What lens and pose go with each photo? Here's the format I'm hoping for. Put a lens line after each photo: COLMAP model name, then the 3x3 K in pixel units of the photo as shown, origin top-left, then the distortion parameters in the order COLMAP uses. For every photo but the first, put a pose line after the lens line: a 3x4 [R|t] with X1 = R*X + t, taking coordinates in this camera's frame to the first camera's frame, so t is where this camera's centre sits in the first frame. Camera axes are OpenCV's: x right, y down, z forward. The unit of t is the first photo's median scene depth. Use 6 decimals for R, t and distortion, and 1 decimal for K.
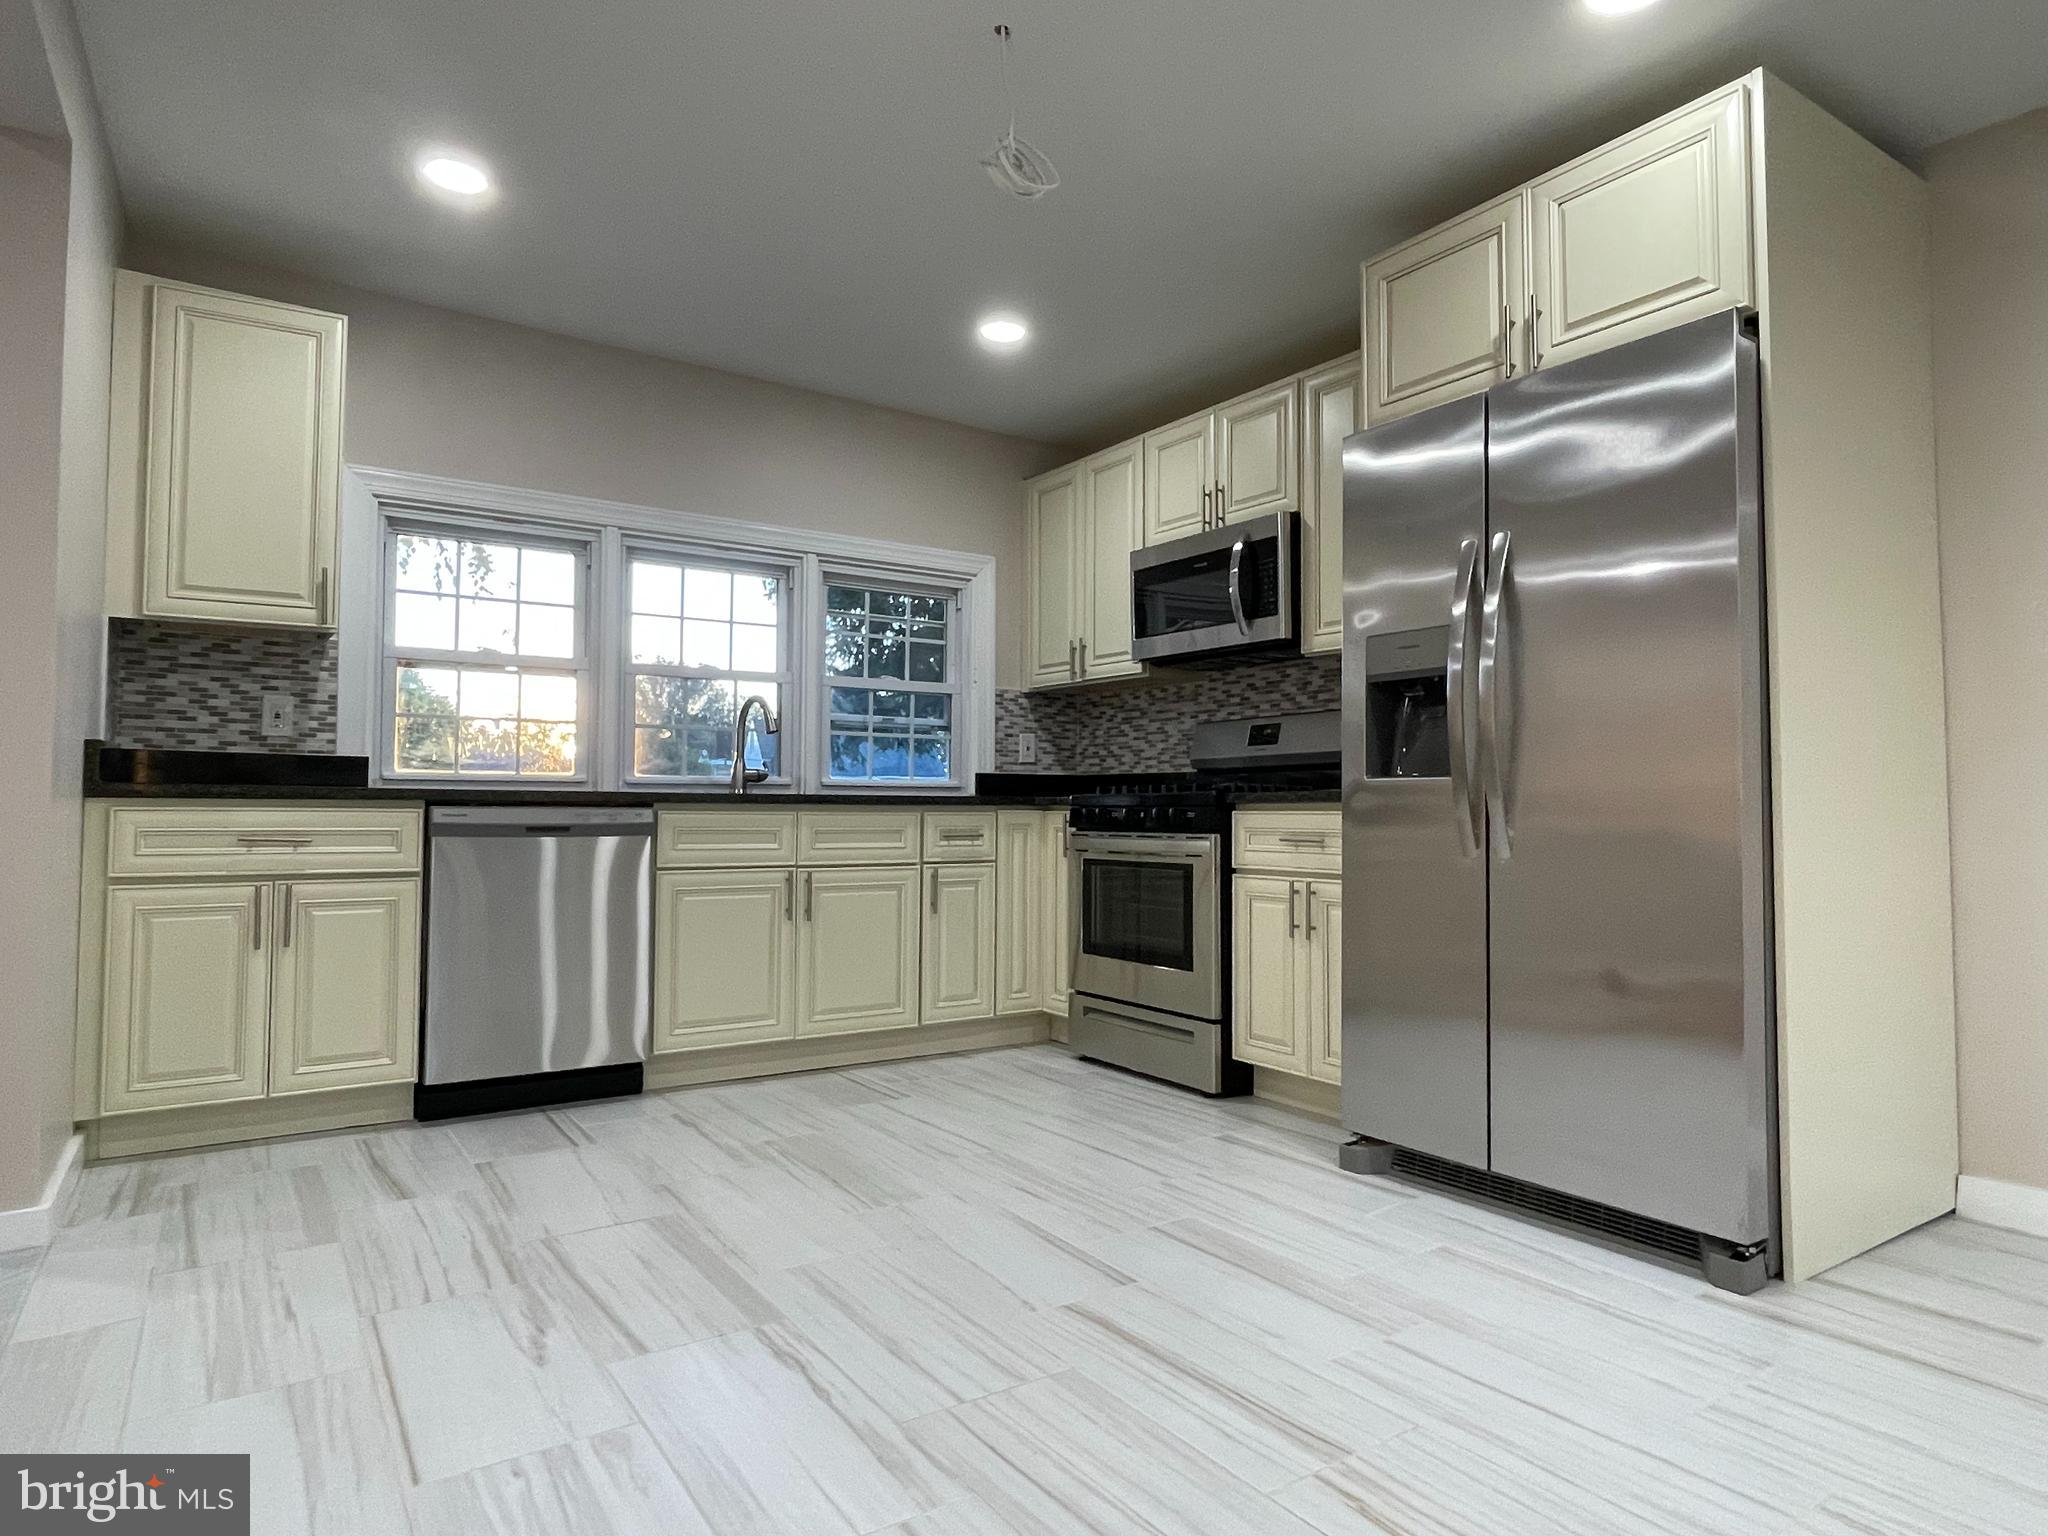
lens RADIAL K [[1203.7, 0, 1028.2], [0, 1203.7, 760.1], [0, 0, 1]] dist [-0.014128, 0.003848]
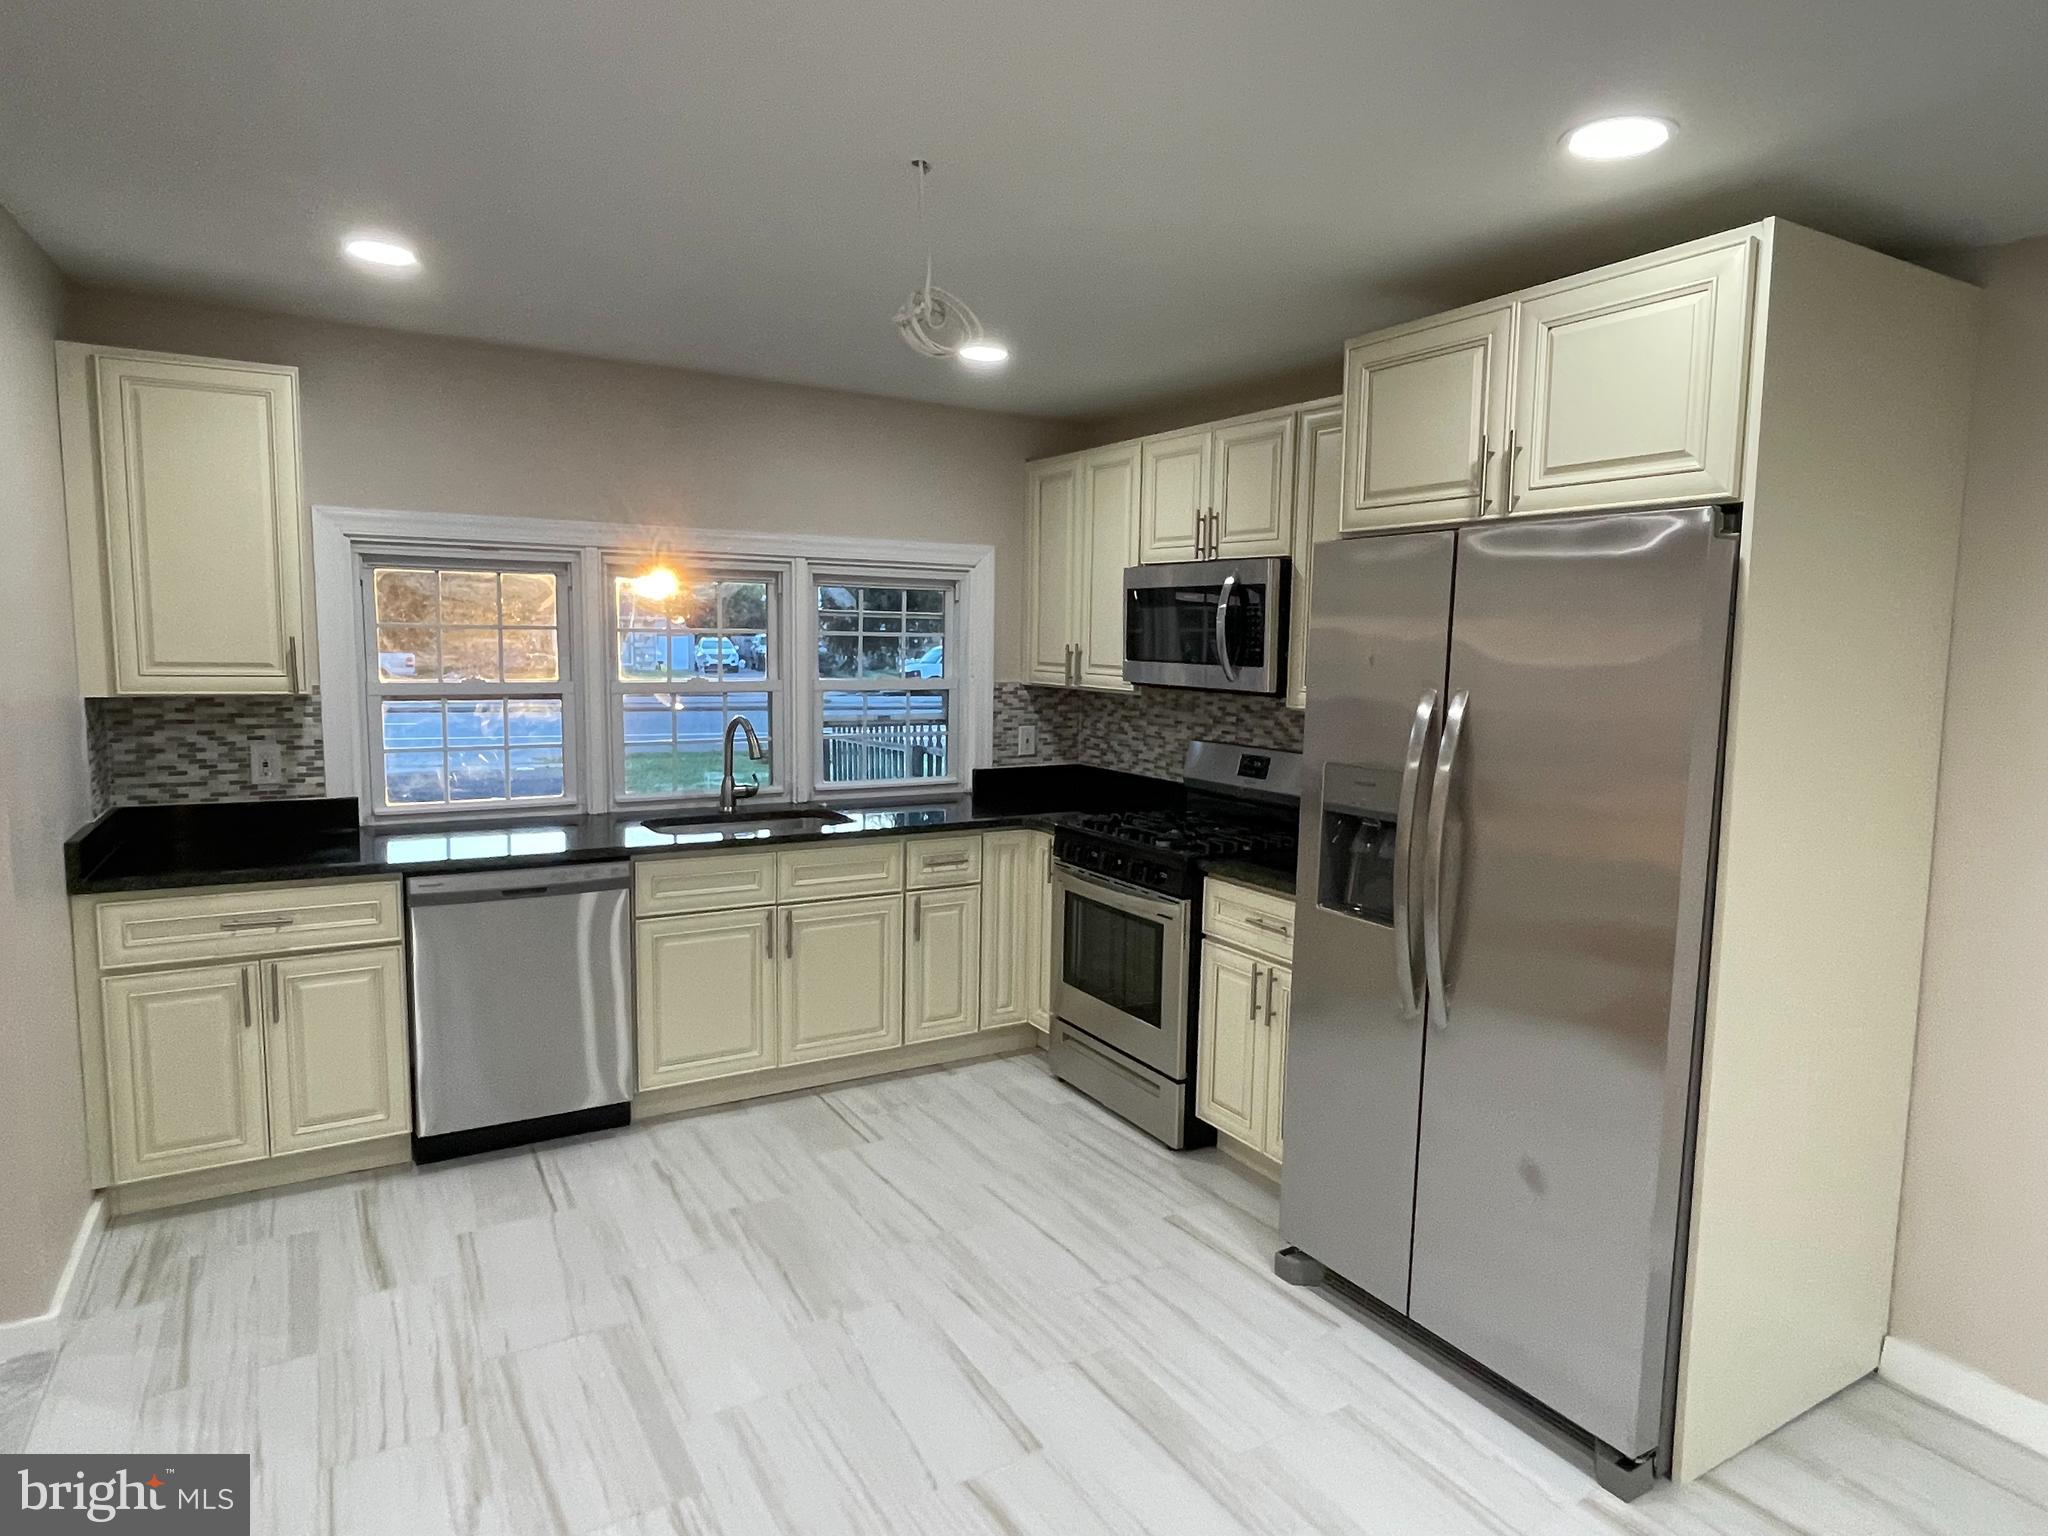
lens RADIAL K [[1203.7, 0, 1025.1], [0, 1203.7, 767.2], [0, 0, 1]] dist [-0.014128, 0.003848]
pose [[0.998326, 0.017734, -0.055059, 0.083941], [-0.009594, 0.989427, 0.144714, -0.208983], [0.057043, -0.143944, 0.987940, 0.030957]]
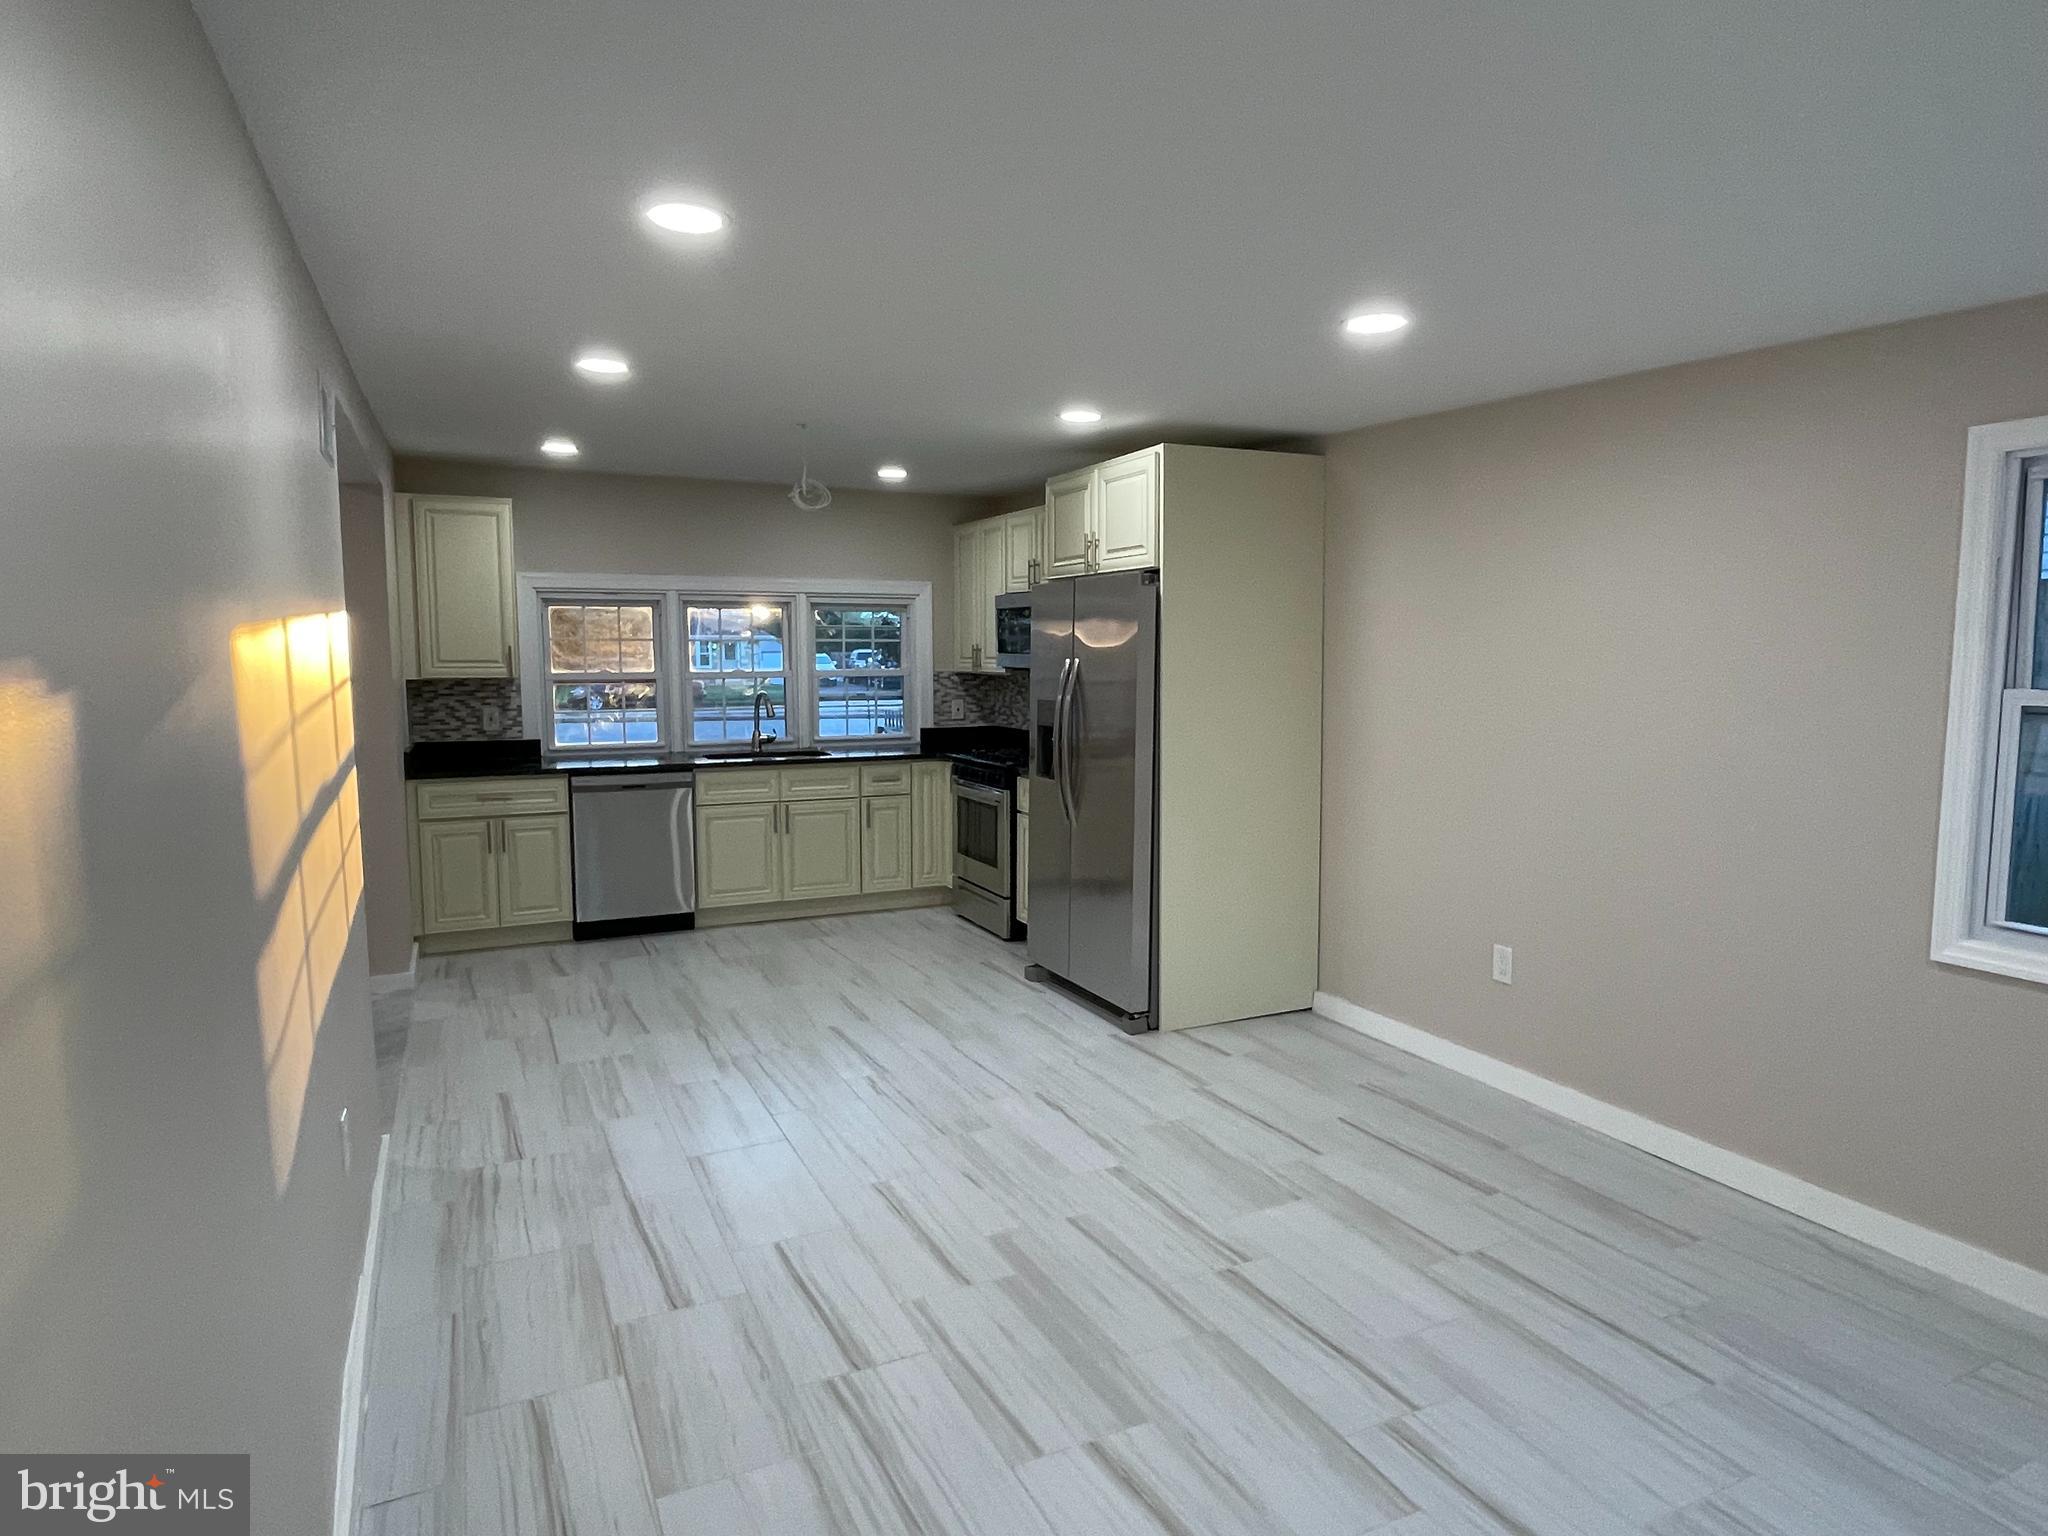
lens RADIAL K [[1203.7, 0, 1022.0], [0, 1203.7, 768.4], [0, 0, 1]] dist [-0.014128, 0.003848]
pose [[0.989567, 0.008021, -0.143852, 0.465841], [0.011534, 0.990834, 0.134589, -0.218497], [0.143614, -0.134844, 0.980404, -0.731638]]
